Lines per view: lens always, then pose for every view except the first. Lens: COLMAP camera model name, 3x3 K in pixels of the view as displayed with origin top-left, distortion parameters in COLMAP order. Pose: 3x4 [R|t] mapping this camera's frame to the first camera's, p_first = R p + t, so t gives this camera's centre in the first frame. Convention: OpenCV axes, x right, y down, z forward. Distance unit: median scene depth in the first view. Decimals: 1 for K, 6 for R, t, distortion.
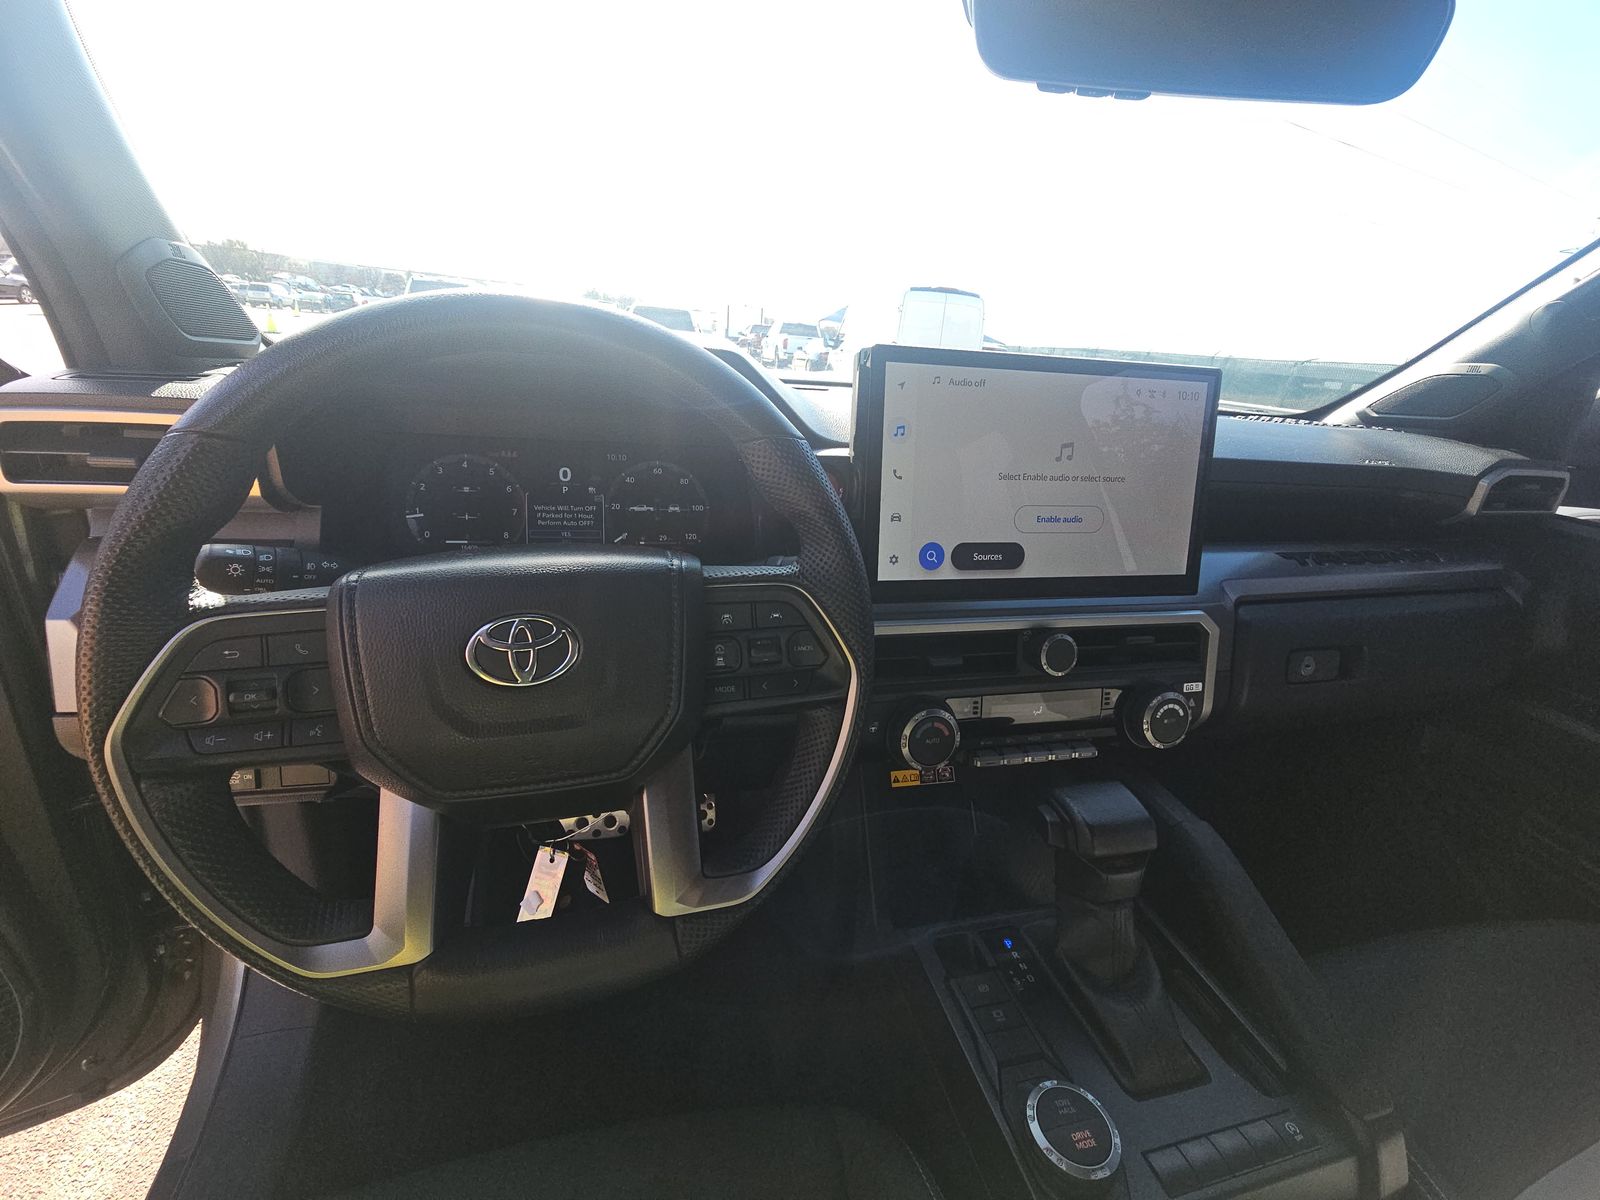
lens RADIAL K [[647.0, 0, 795.9], [0, 647.0, 596.3], [0, 0, 1]] dist [0.002736, -0.000529]
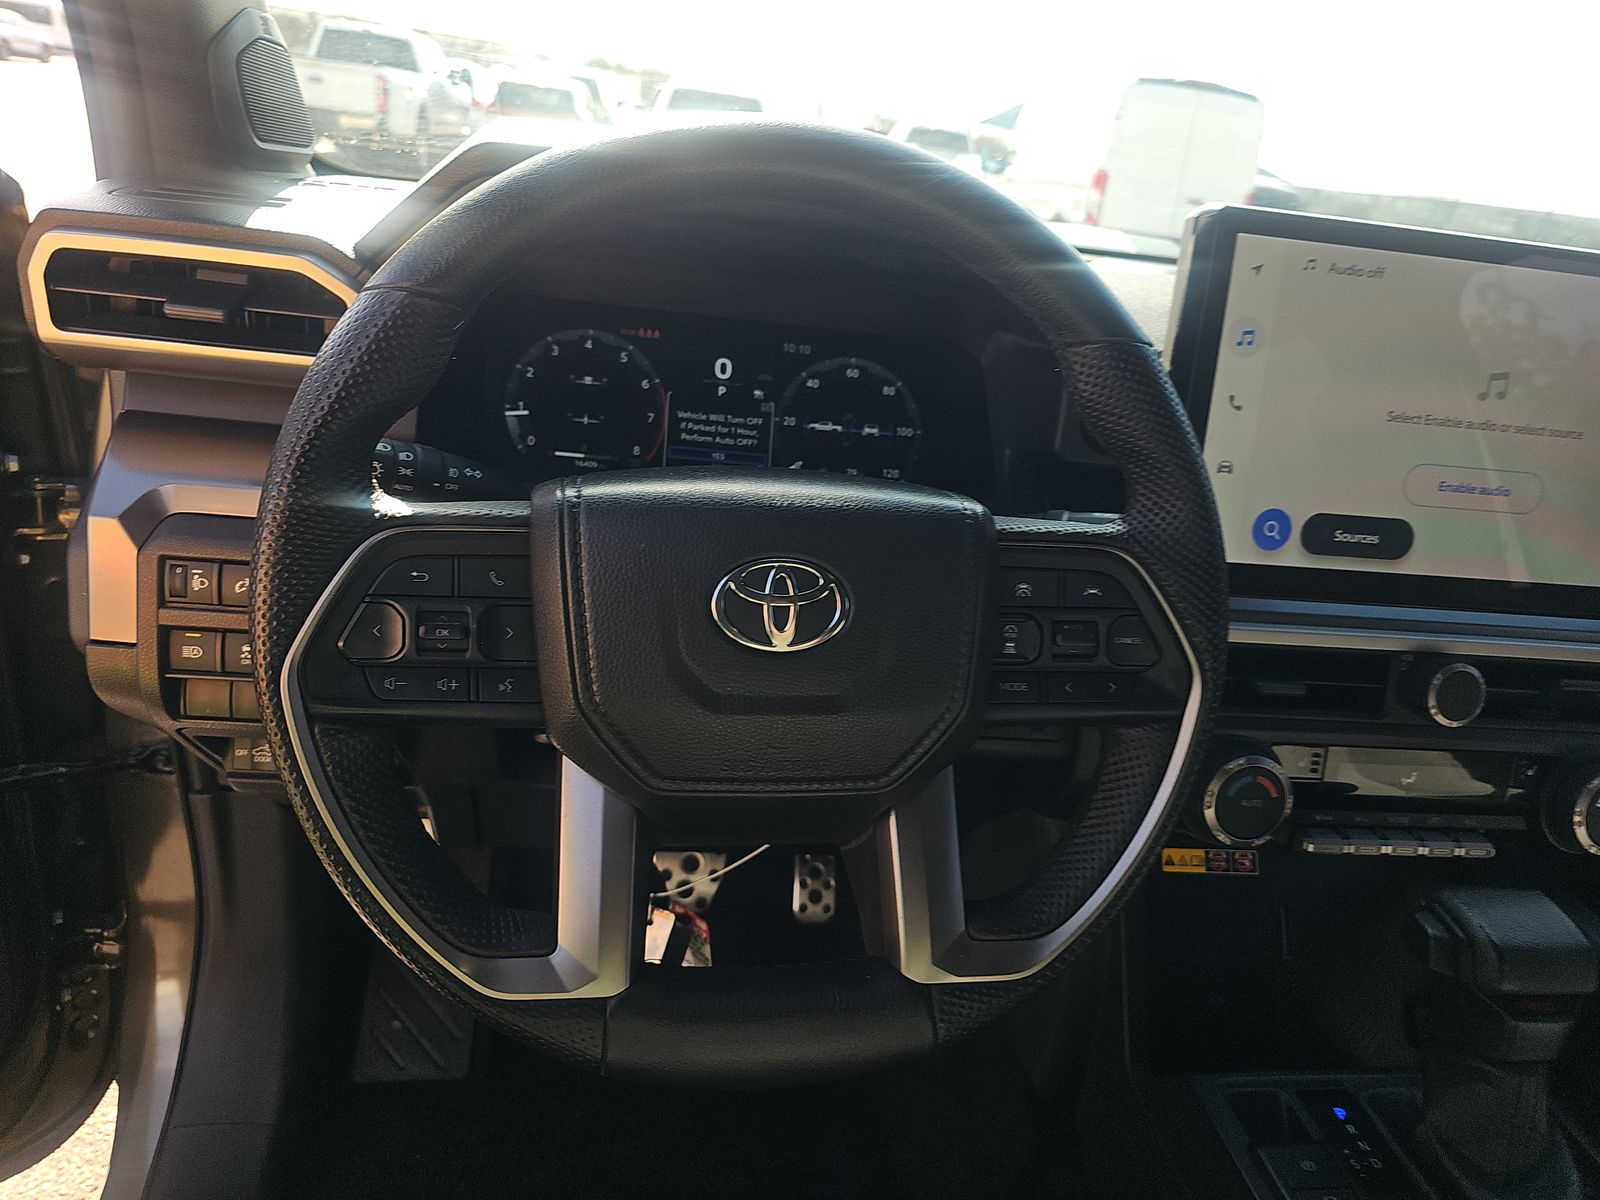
lens RADIAL K [[1072.6, 0, 790.1], [0, 1072.6, 608.6], [0, 0, 1]] dist [0.032151, -0.035042]
pose [[0.992724, 0.087549, -0.082667, -0.192315], [-0.085578, 0.995963, 0.027107, 0.032768], [0.084706, -0.019836, 0.996209, -0.156192]]
